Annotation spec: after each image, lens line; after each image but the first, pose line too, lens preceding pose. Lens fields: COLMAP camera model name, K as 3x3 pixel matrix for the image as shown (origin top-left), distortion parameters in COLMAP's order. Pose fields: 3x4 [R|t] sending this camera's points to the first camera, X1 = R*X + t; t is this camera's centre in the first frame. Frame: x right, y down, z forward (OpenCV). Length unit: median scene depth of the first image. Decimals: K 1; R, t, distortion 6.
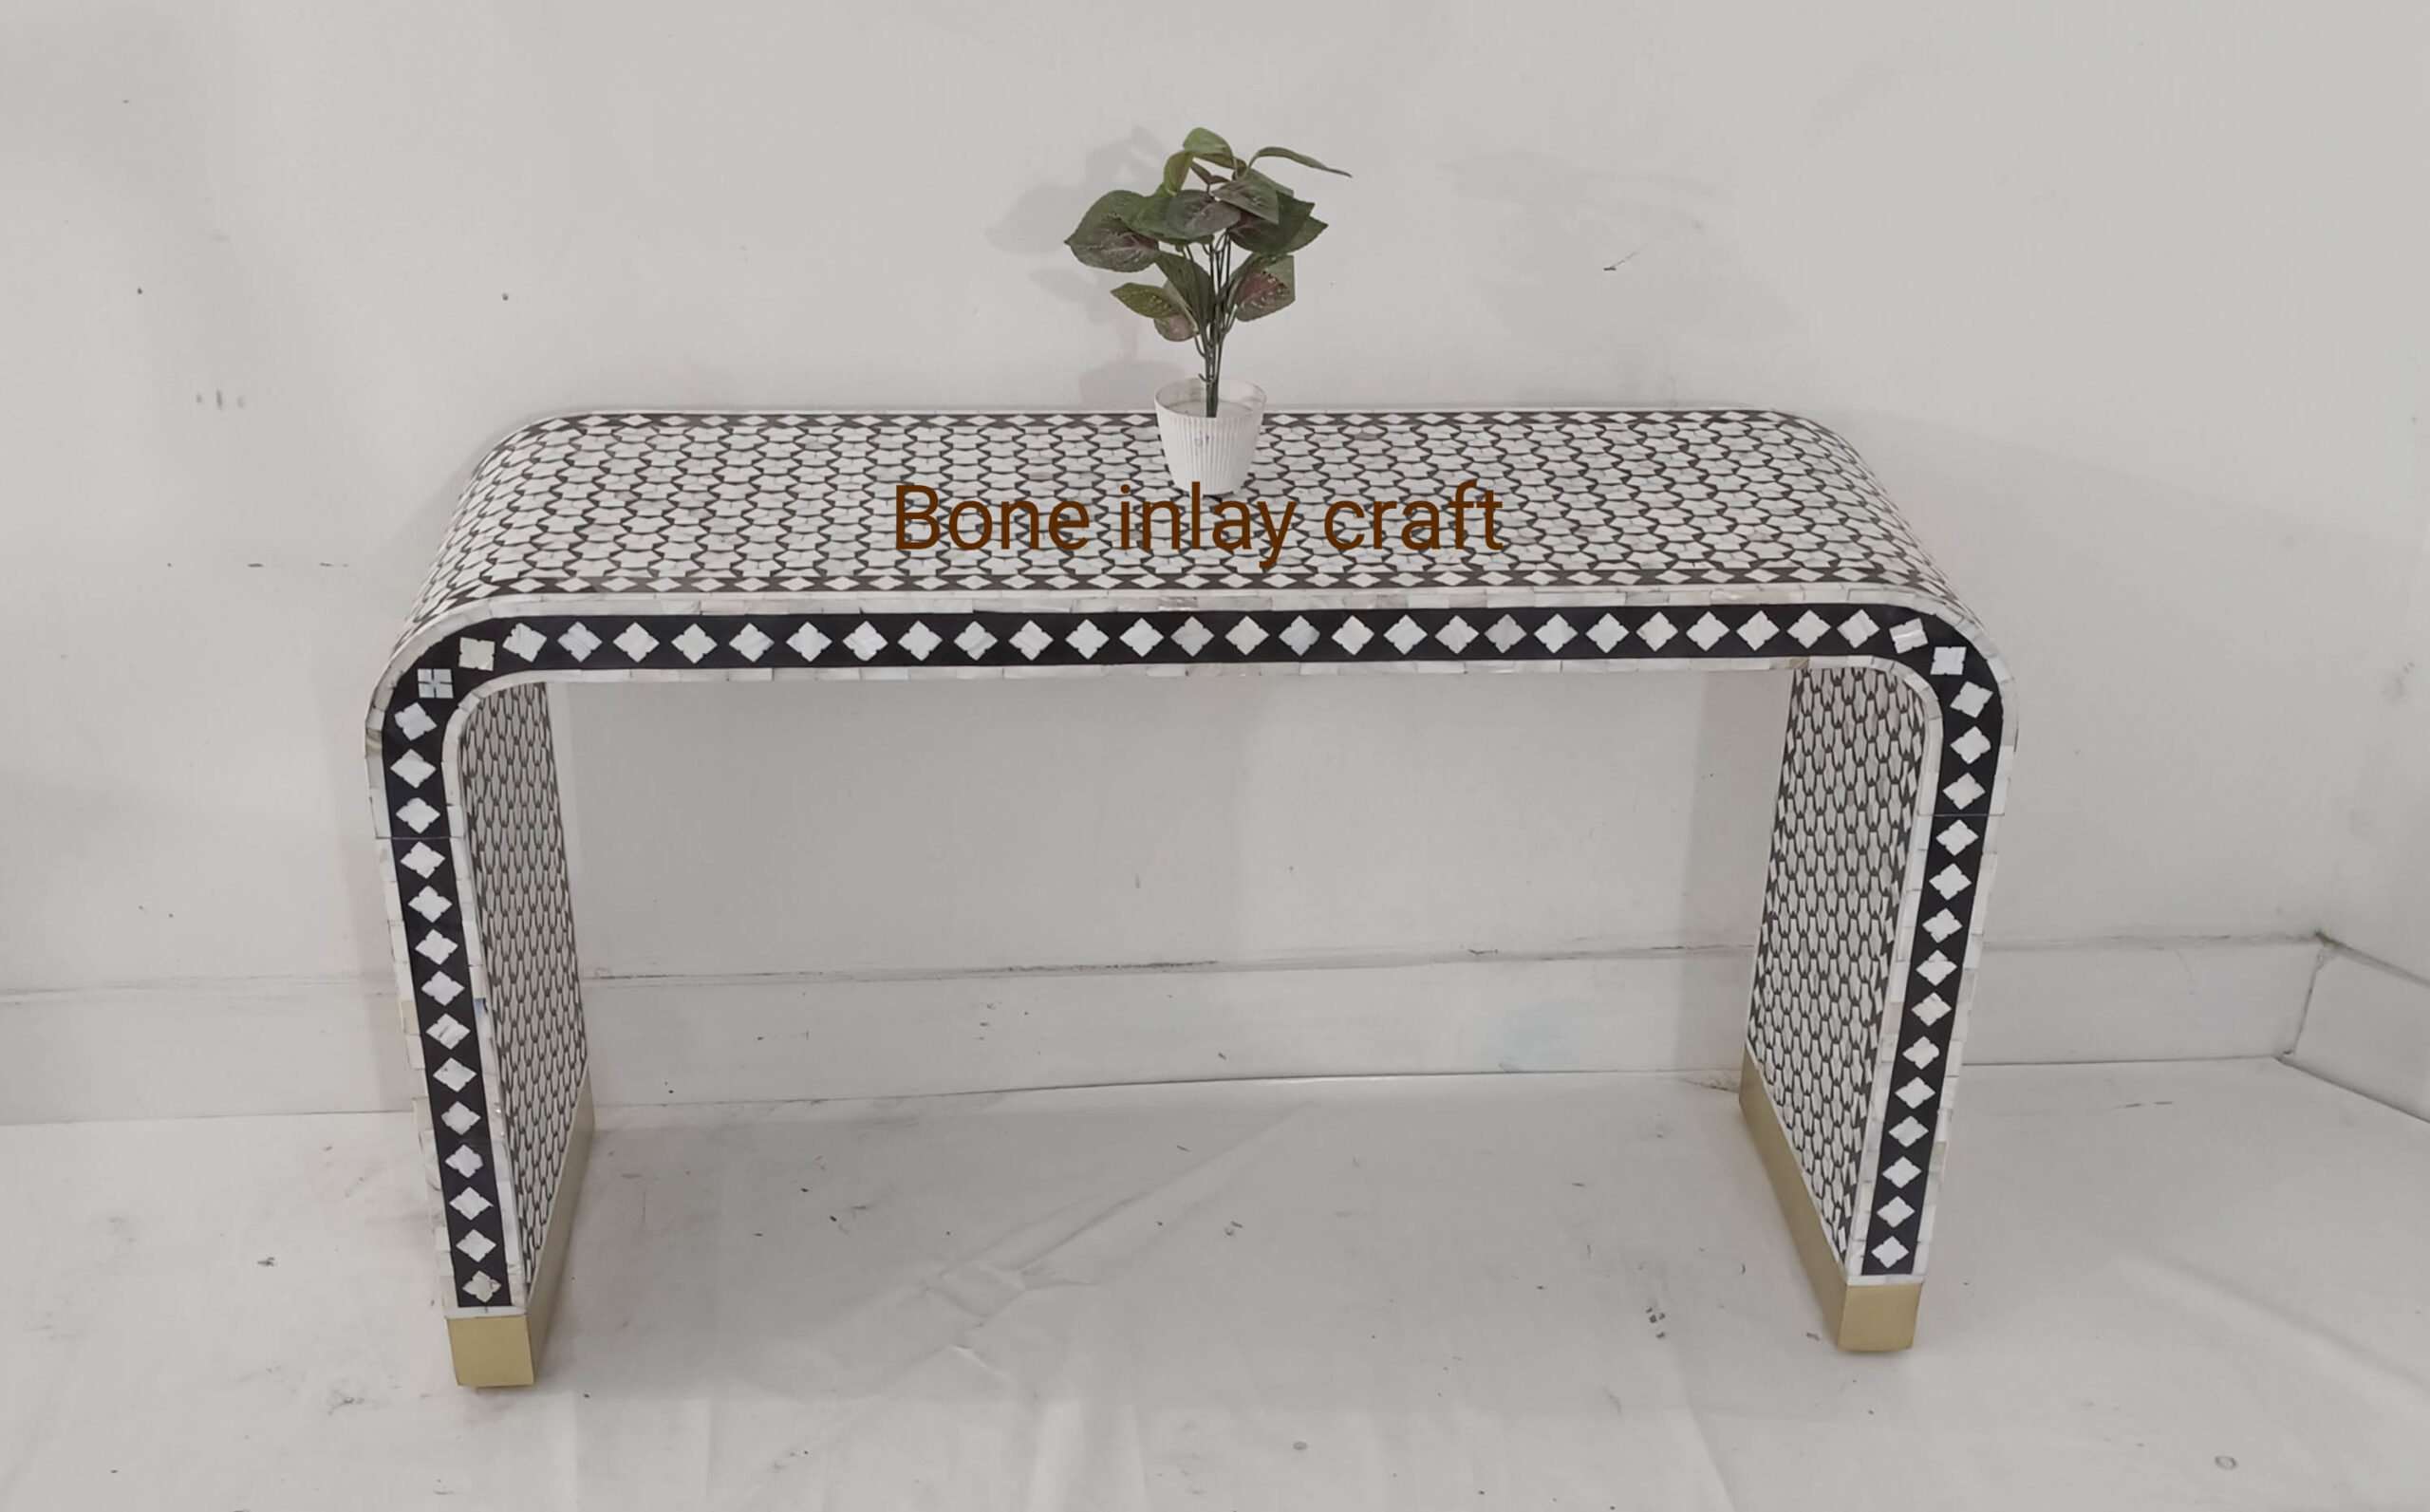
lens RADIAL K [[2723.8, 0, 1211.8], [0, 2723.8, 818.2], [0, 0, 1]] dist [0.097199, -0.018099]
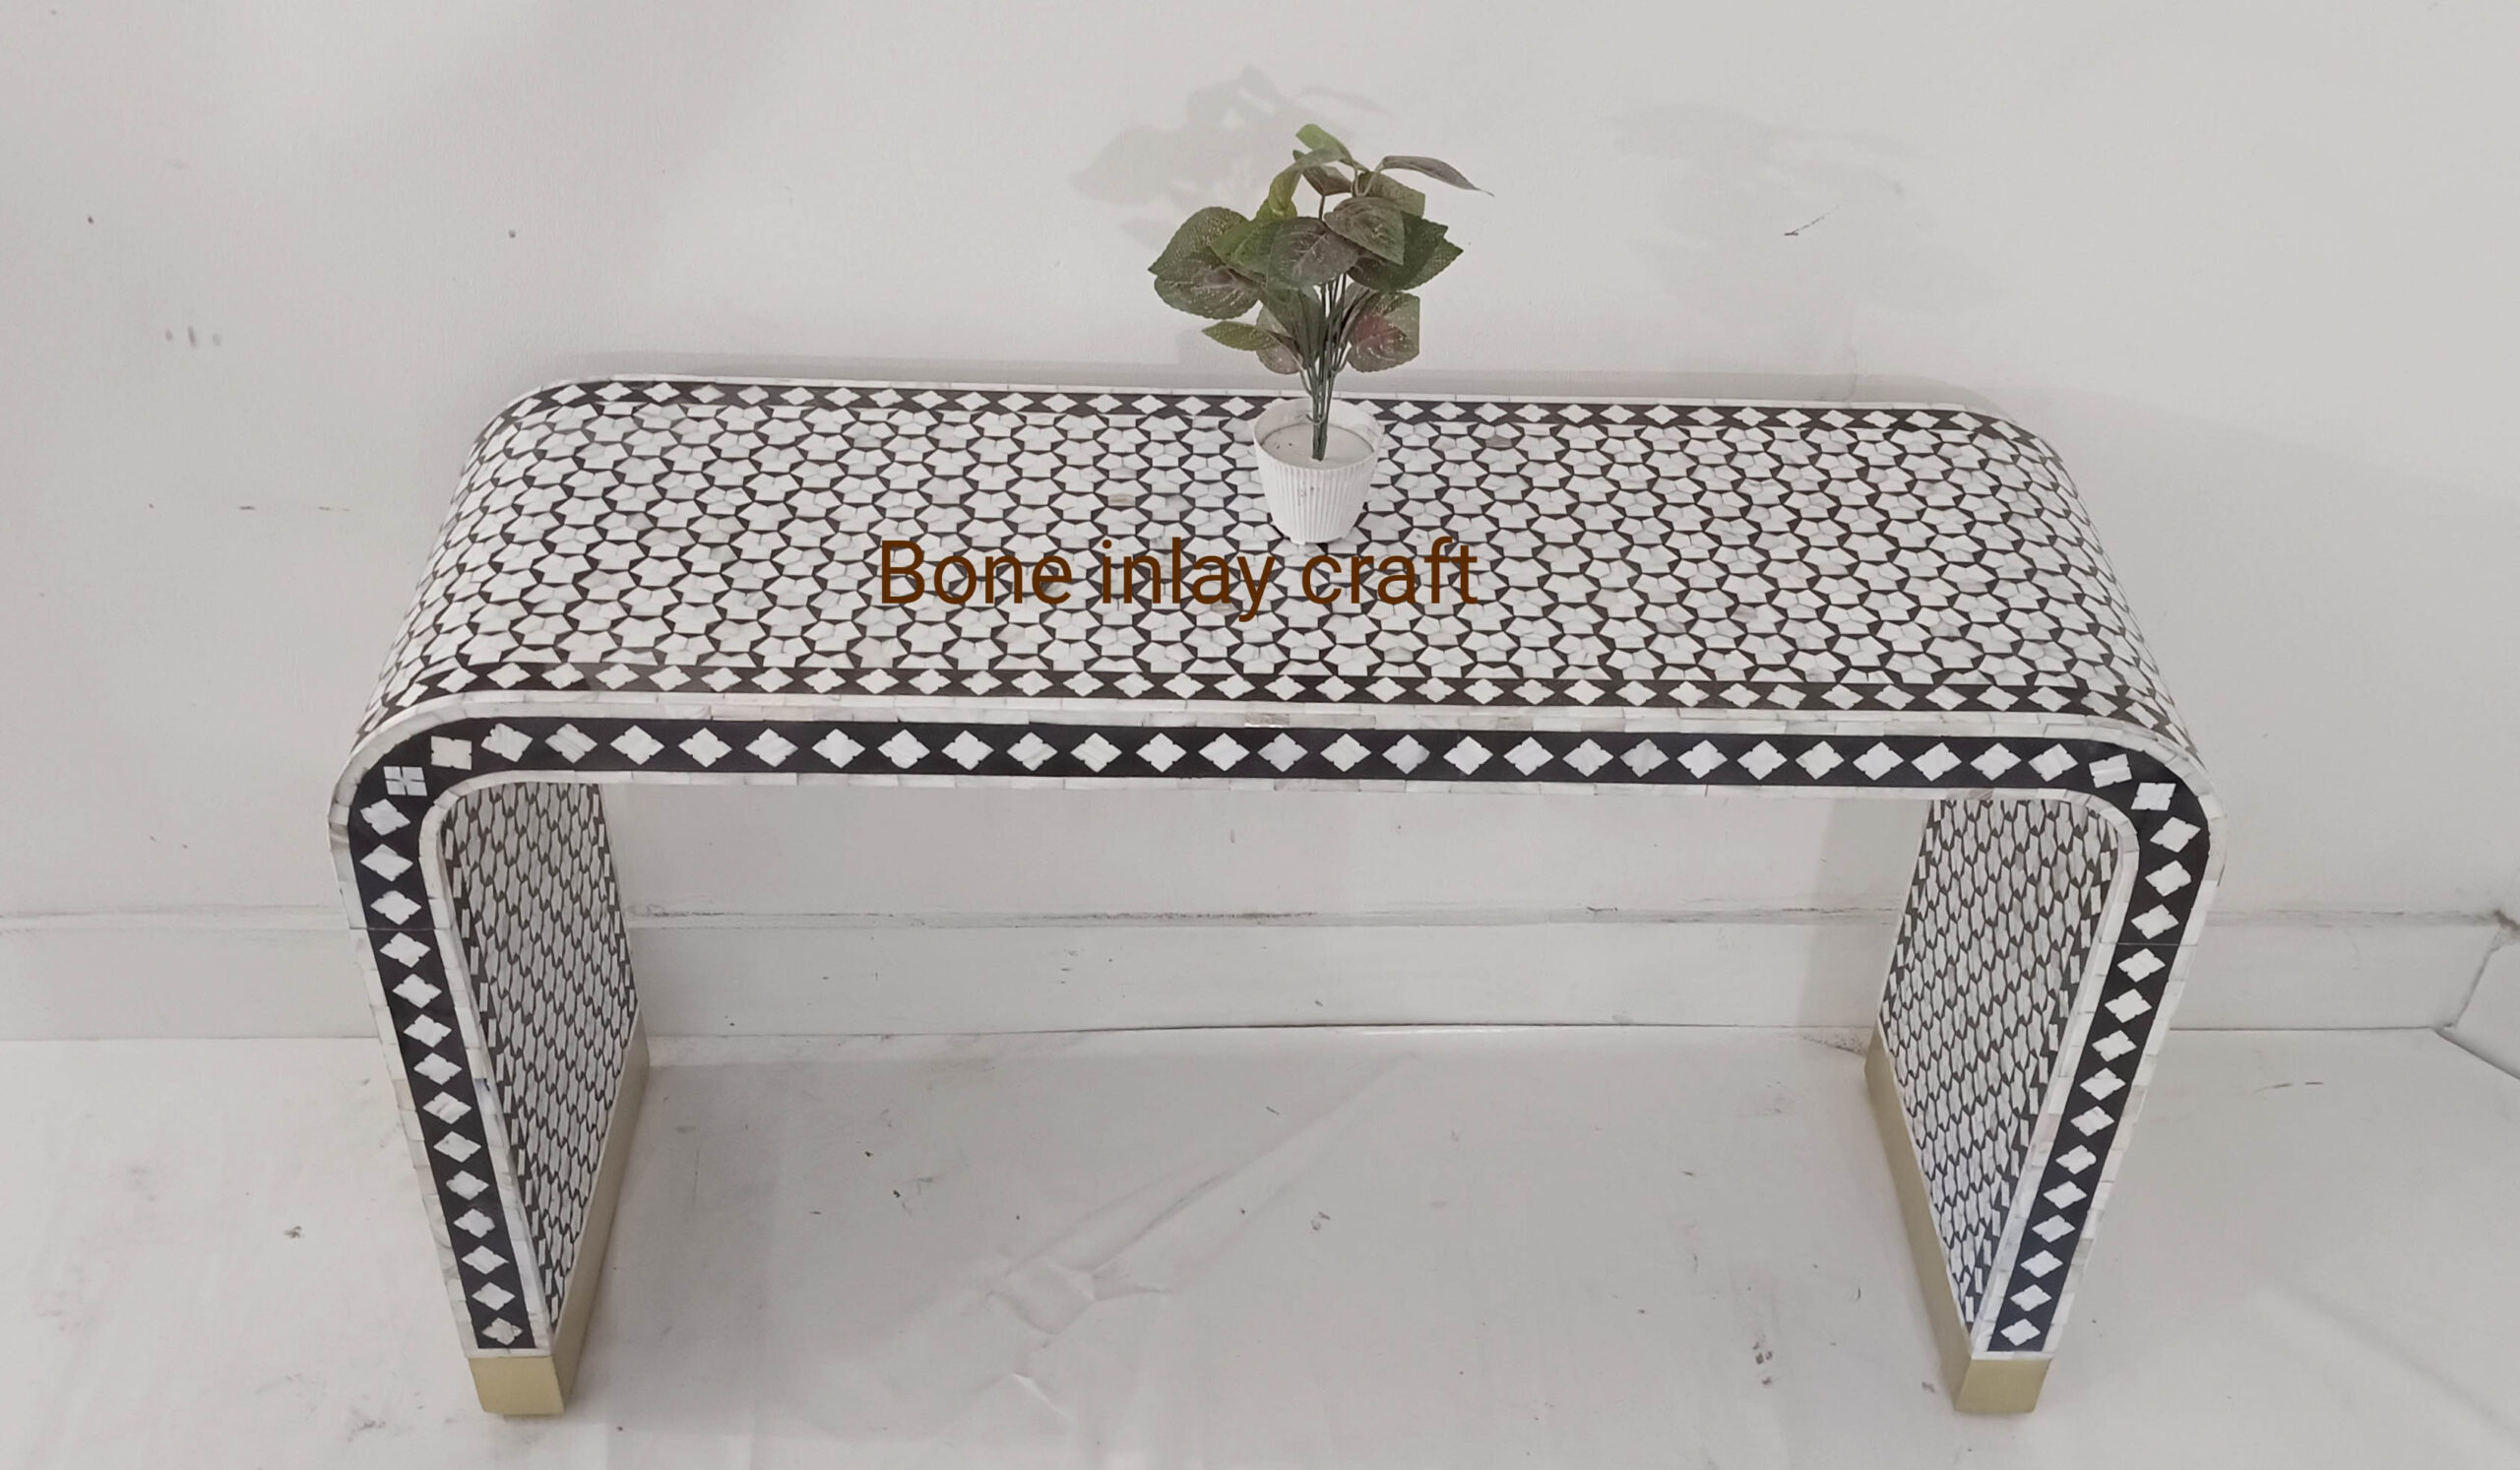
lens RADIAL K [[2525.1, 0, 1333.5], [0, 2525.1, 730.2], [0, 0, 1]] dist [0.133690, -0.261889]
pose [[0.999222, 0.039150, -0.004668, 0.012021], [-0.037689, 0.983211, 0.178539, -0.210218], [0.011579, -0.178224, 0.983922, 0.203659]]
